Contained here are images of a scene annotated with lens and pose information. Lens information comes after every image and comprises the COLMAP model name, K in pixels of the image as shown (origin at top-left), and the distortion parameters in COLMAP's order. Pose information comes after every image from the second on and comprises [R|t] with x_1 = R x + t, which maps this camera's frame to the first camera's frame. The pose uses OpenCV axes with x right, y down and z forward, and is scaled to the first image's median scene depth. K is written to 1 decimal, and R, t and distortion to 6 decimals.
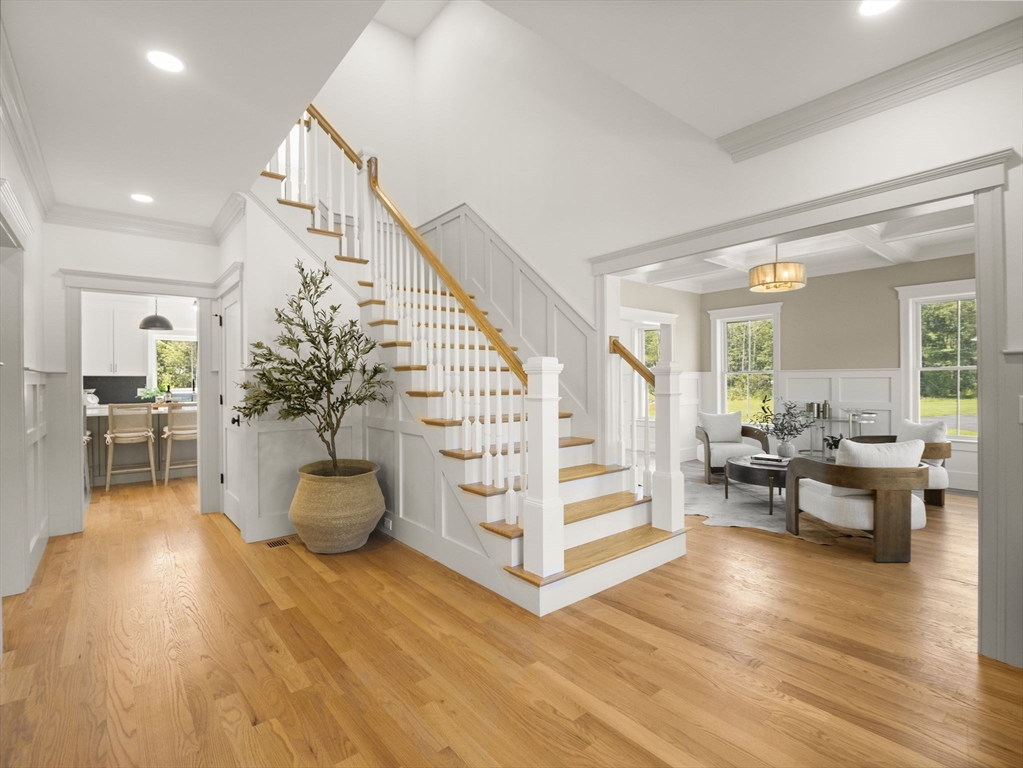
lens RADIAL K [[497.0, 0, 498.8], [0, 497.0, 388.6], [0, 0, 1]] dist [-0.001596, -0.000695]
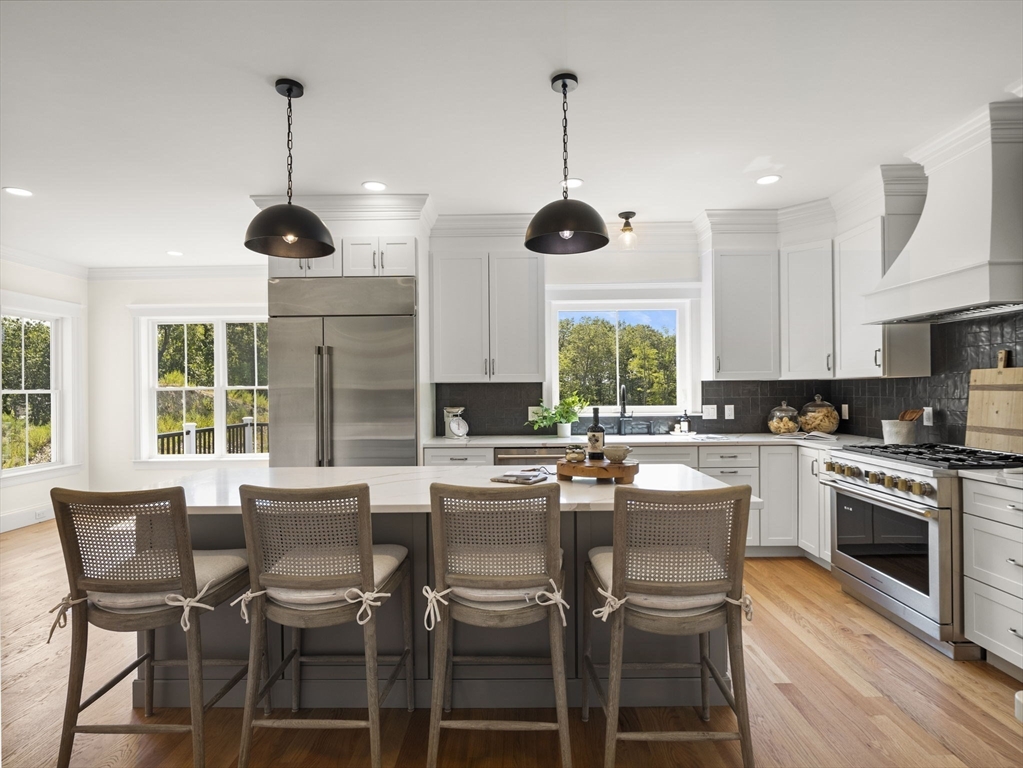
lens RADIAL K [[497.0, 0, 498.8], [0, 497.0, 388.6], [0, 0, 1]] dist [-0.001596, -0.000695]
pose [[0.763134, -0.003571, -0.646231, -0.442483], [-0.003965, 0.999940, -0.010208, -0.014571], [0.646228, 0.010352, 0.763074, 0.621165]]
